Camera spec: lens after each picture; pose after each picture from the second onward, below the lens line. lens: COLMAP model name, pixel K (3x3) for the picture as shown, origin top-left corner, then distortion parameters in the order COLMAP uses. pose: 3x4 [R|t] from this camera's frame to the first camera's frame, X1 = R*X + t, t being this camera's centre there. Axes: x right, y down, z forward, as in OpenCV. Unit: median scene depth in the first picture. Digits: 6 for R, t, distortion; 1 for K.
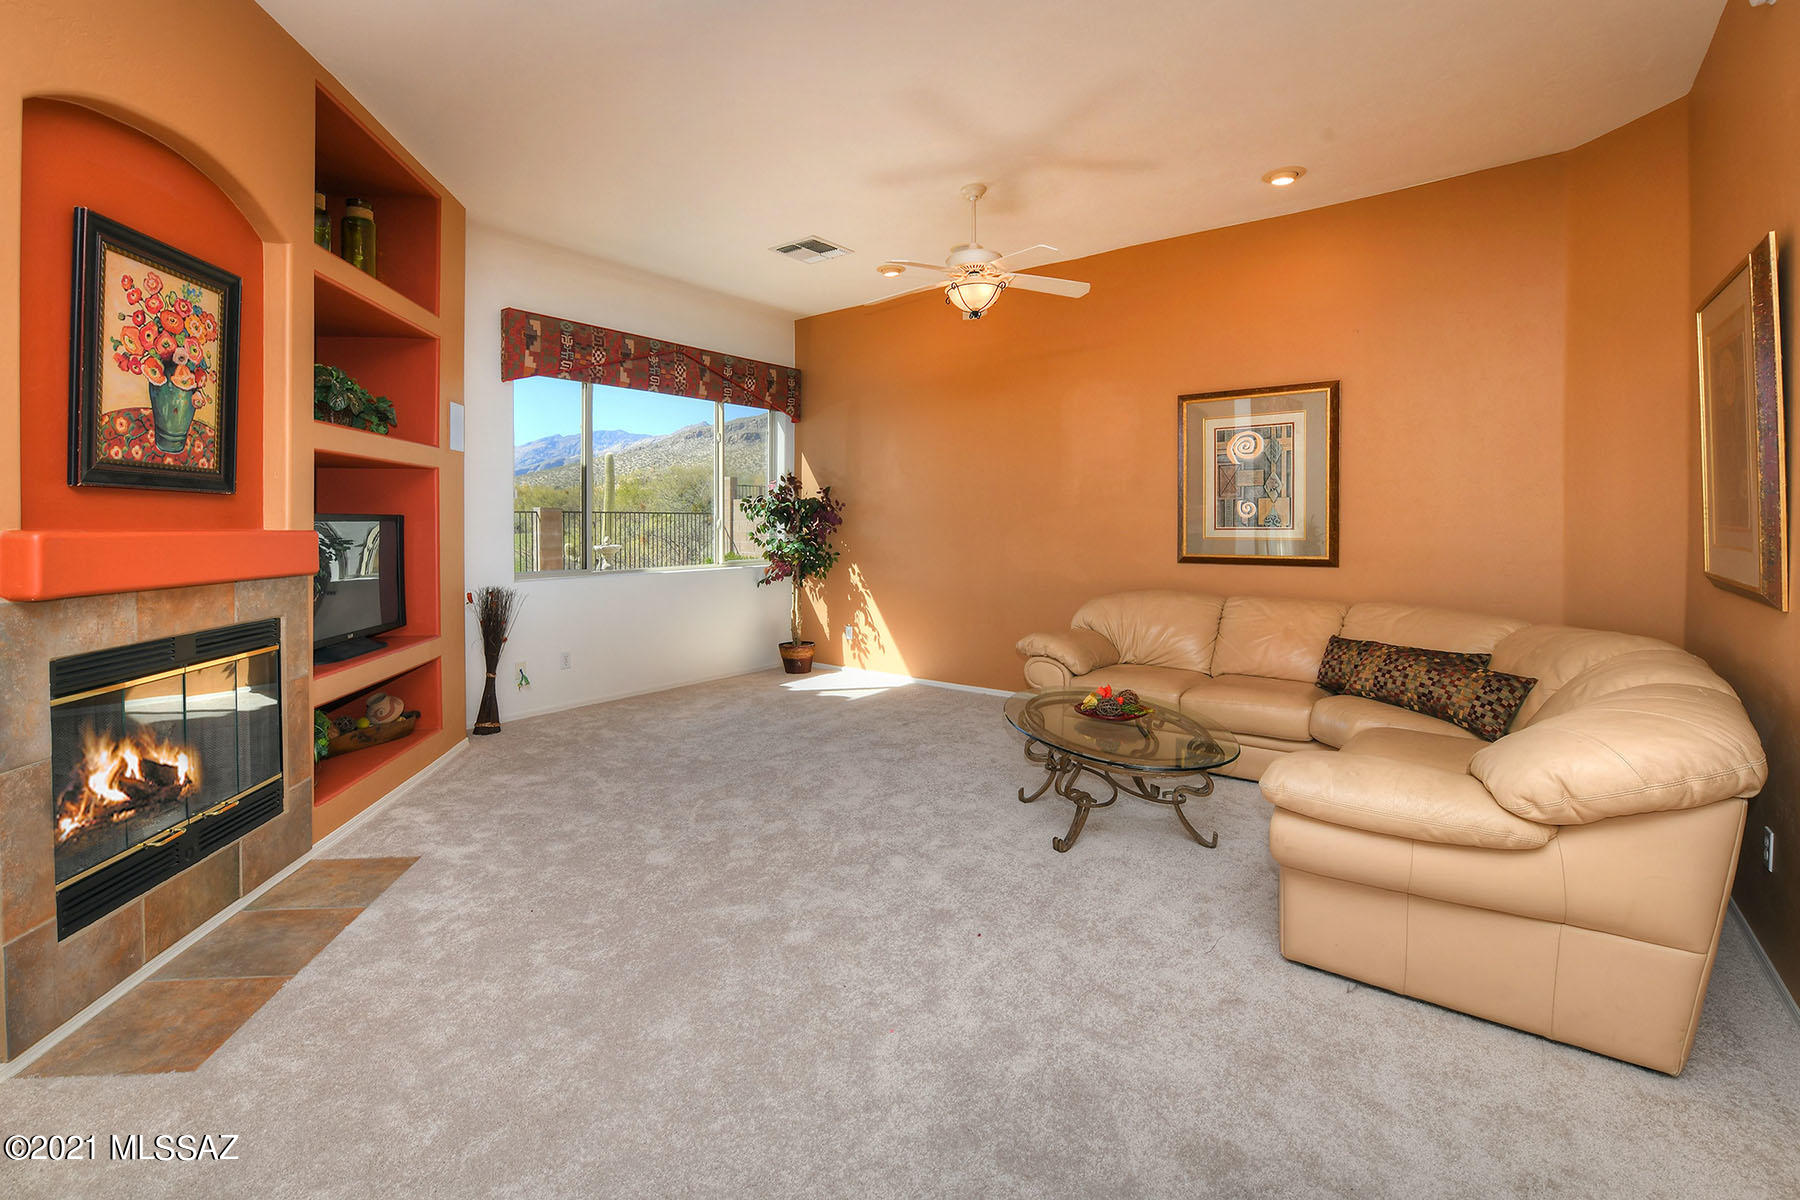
lens RADIAL K [[807.7, 0, 953.7], [0, 807.7, 524.7], [0, 0, 1]] dist [-0.016998, -0.000430]
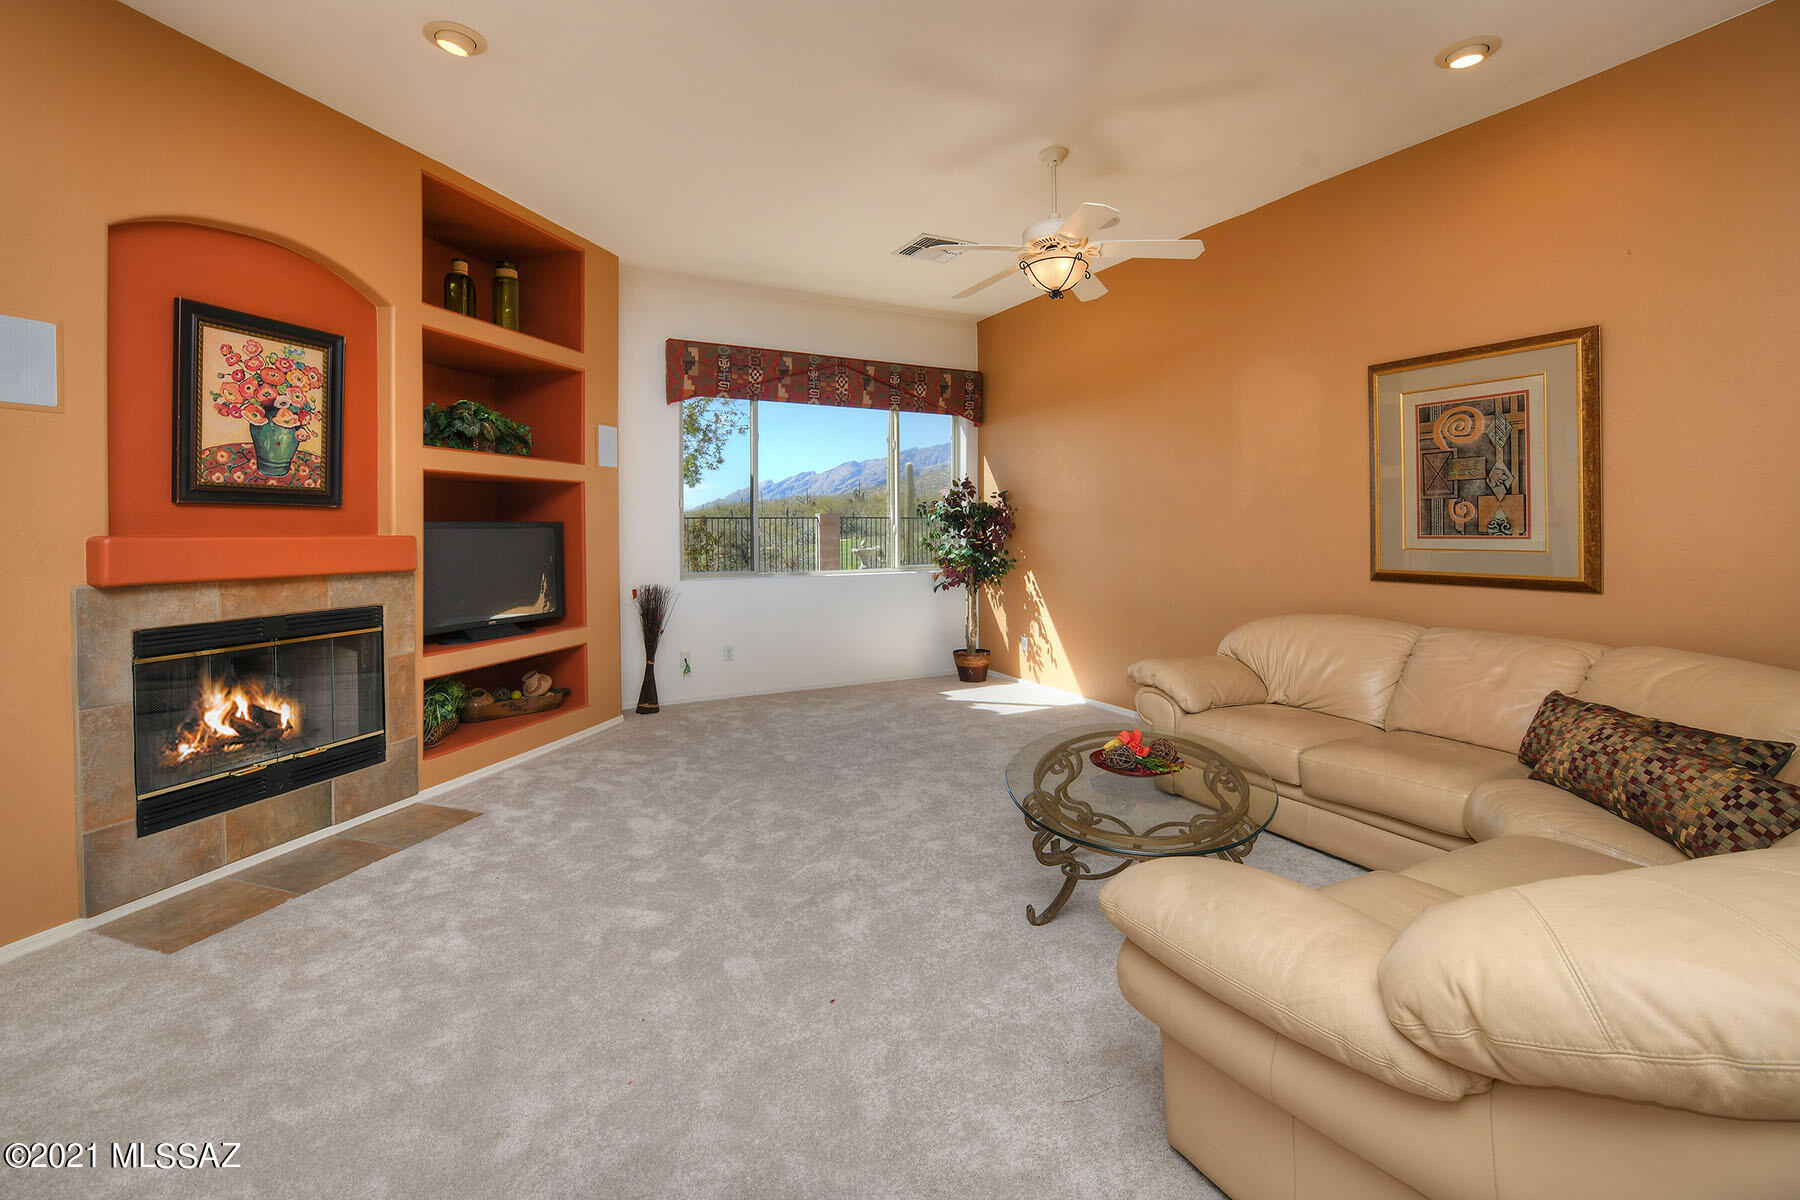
lens RADIAL K [[807.7, 0, 953.7], [0, 807.7, 524.7], [0, 0, 1]] dist [-0.016998, -0.000430]
pose [[0.903351, -0.000937, -0.428902, 0.335724], [-0.001100, 0.999989, -0.004502, -0.003507], [0.428902, 0.004539, 0.903340, 0.167307]]
